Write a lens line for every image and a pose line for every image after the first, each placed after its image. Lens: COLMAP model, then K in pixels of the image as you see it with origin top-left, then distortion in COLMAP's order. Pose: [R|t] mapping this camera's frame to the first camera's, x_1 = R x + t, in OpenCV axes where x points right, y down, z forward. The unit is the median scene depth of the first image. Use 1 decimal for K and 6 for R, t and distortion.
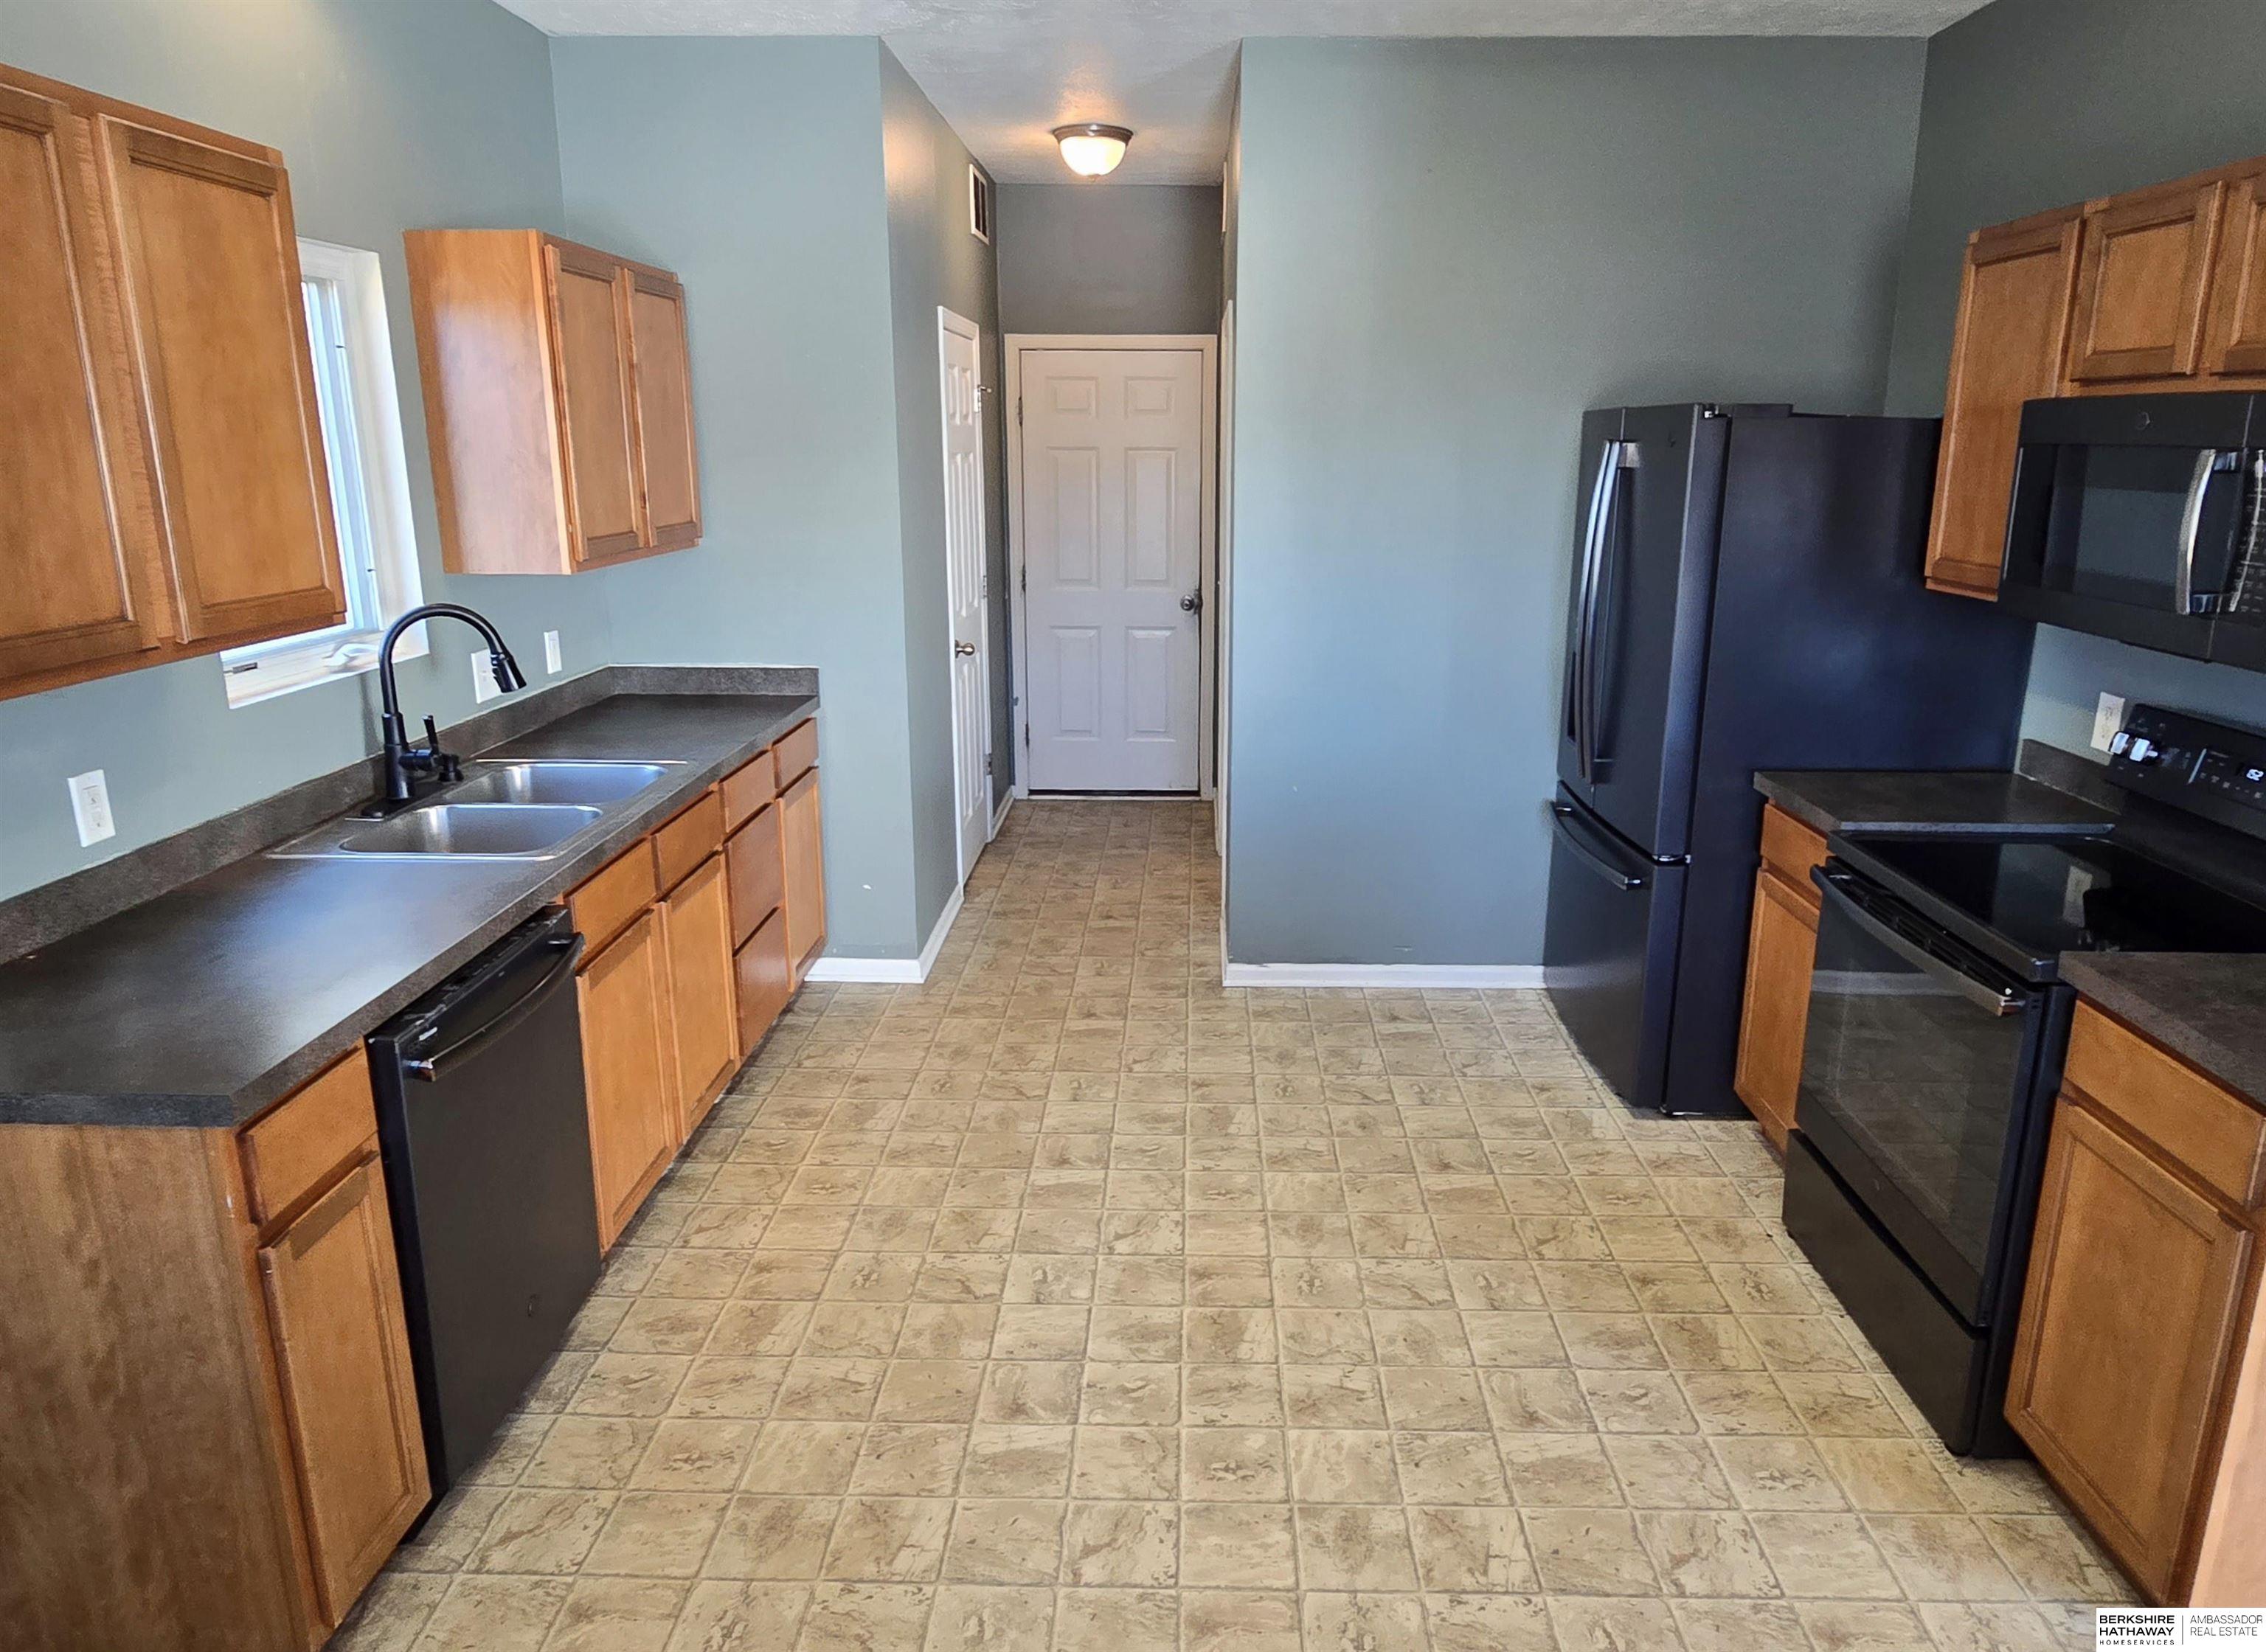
lens RADIAL K [[1372.5, 0, 1133.0], [0, 1372.5, 826.0], [0, 0, 1]] dist [0.003150, 0.003301]
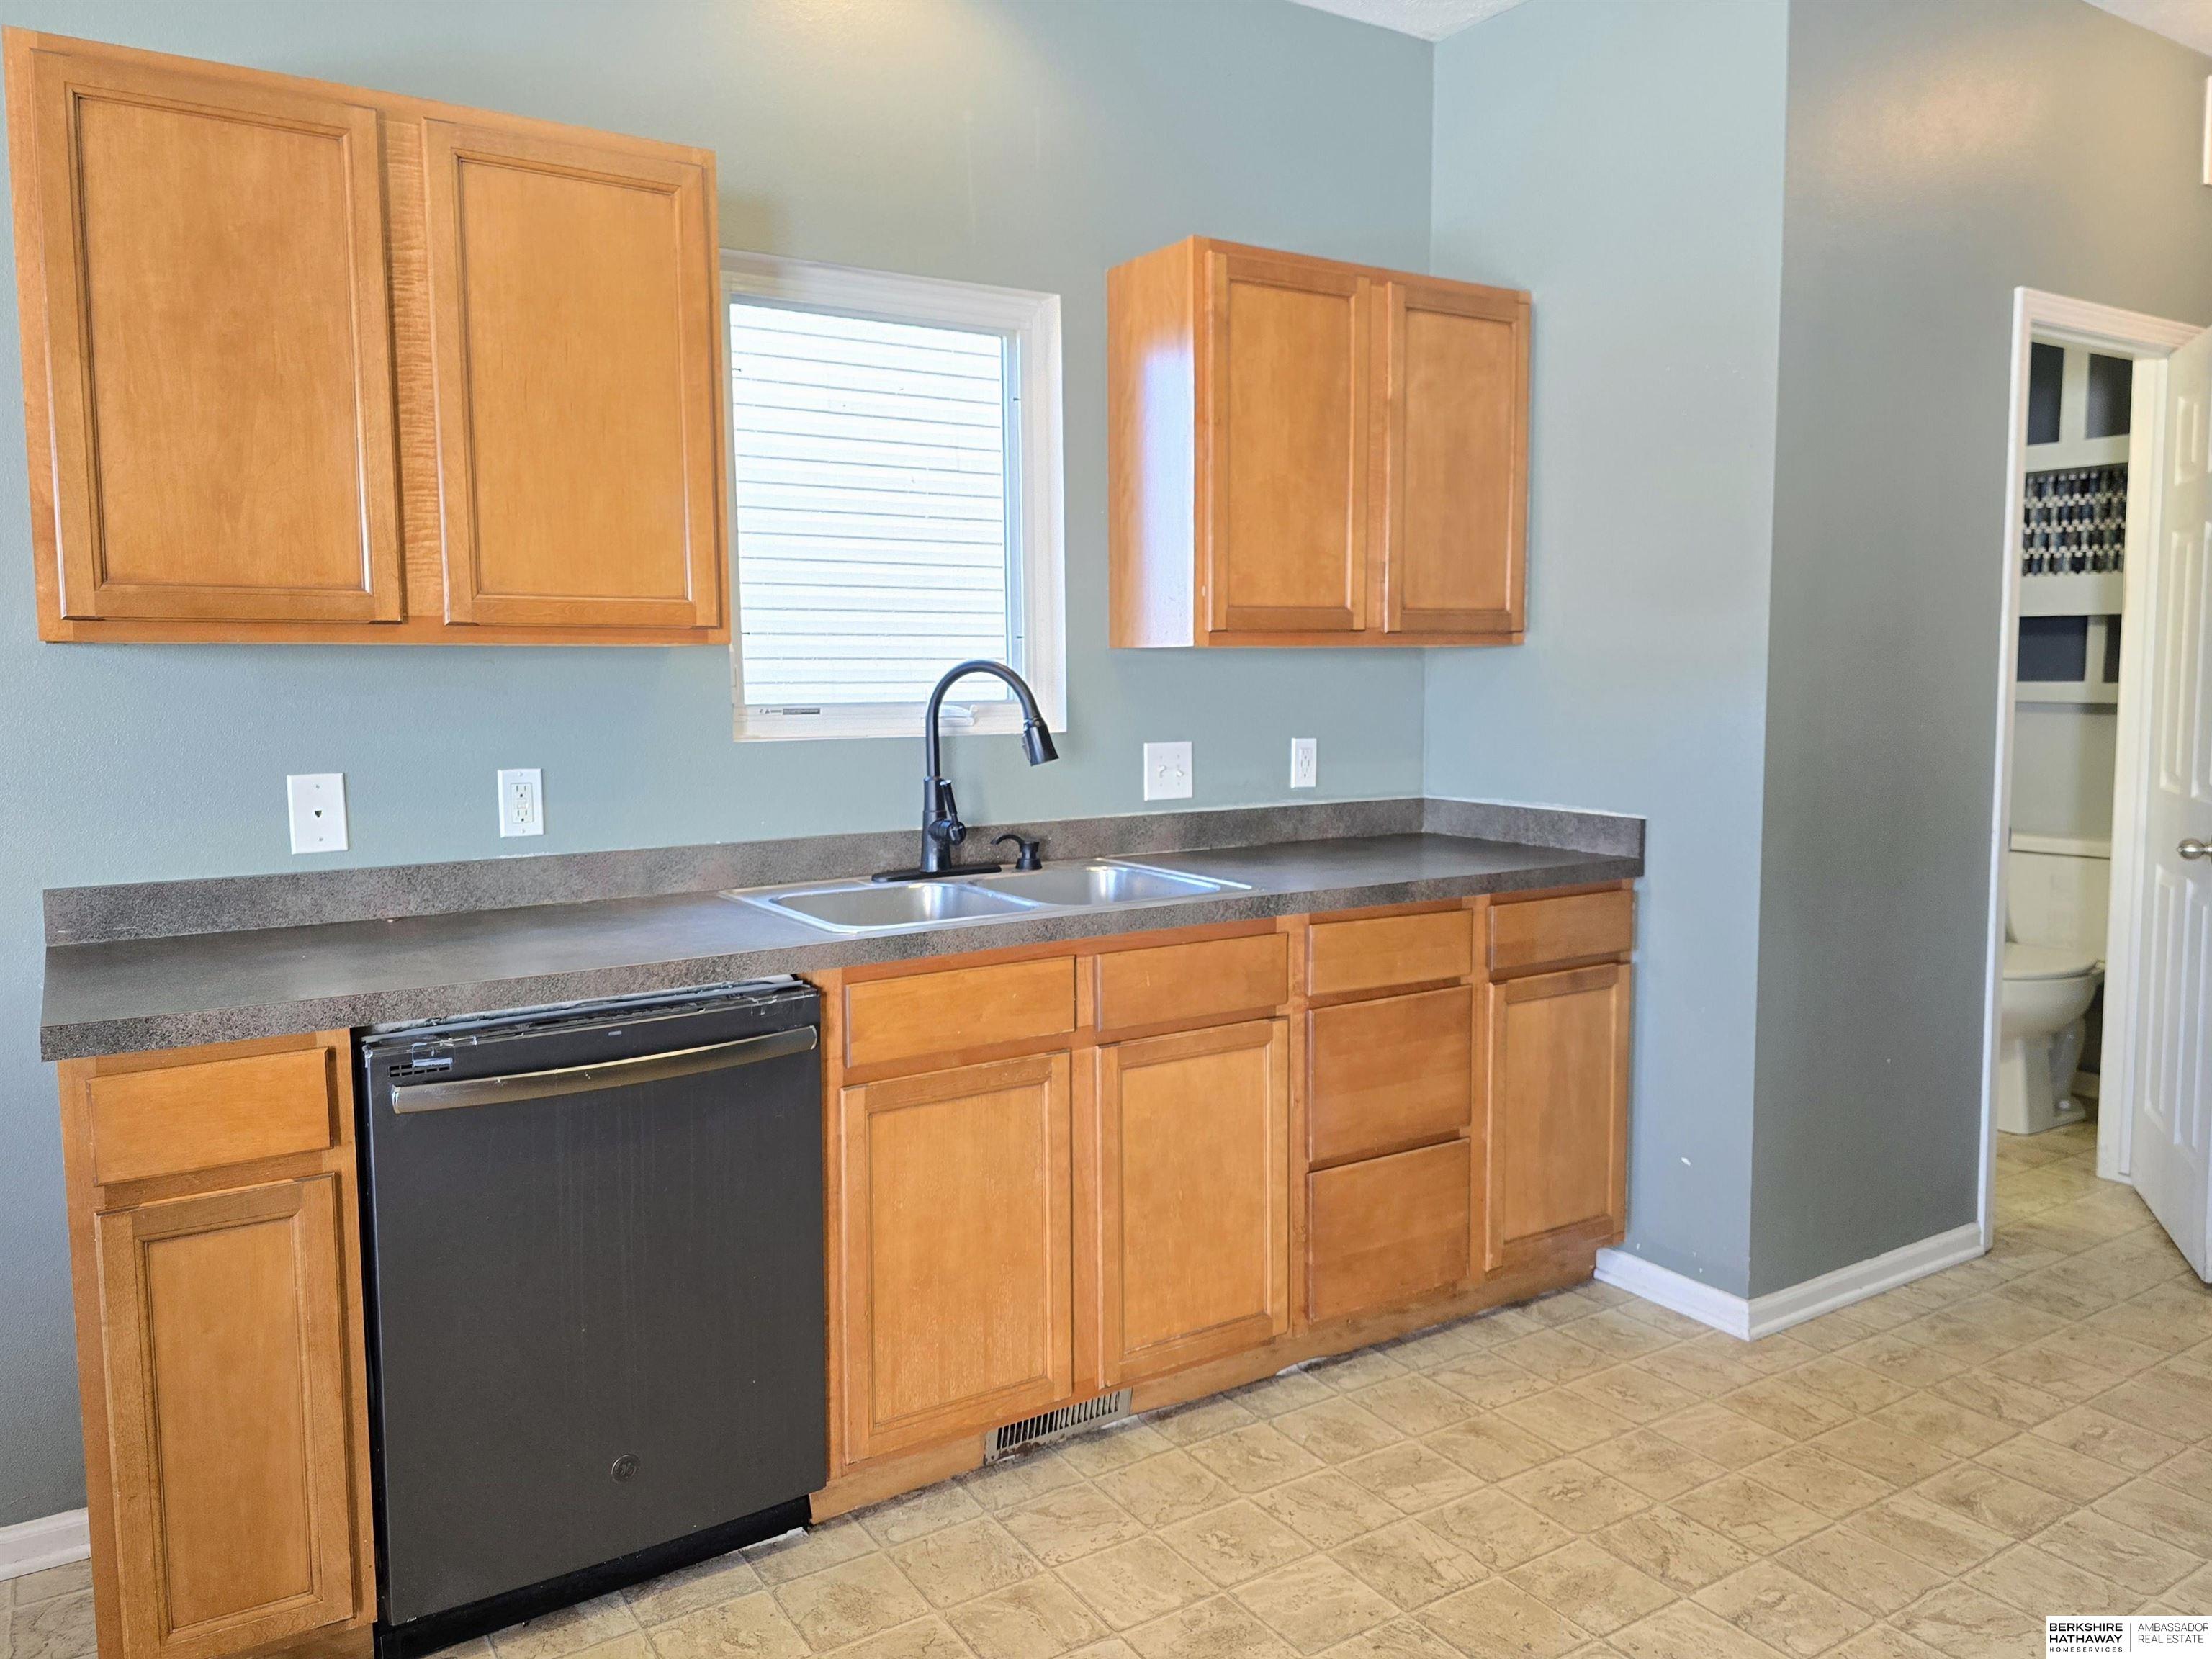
lens RADIAL K [[1538.5, 0, 1106.0], [0, 1538.5, 829.5], [0, 0, 1]] dist [0.054874, -0.050188]
pose [[0.586396, 0.083586, -0.805700, 0.288942], [-0.210619, 0.976183, -0.052018, -0.016536], [0.782163, 0.200199, 0.590035, 0.416633]]
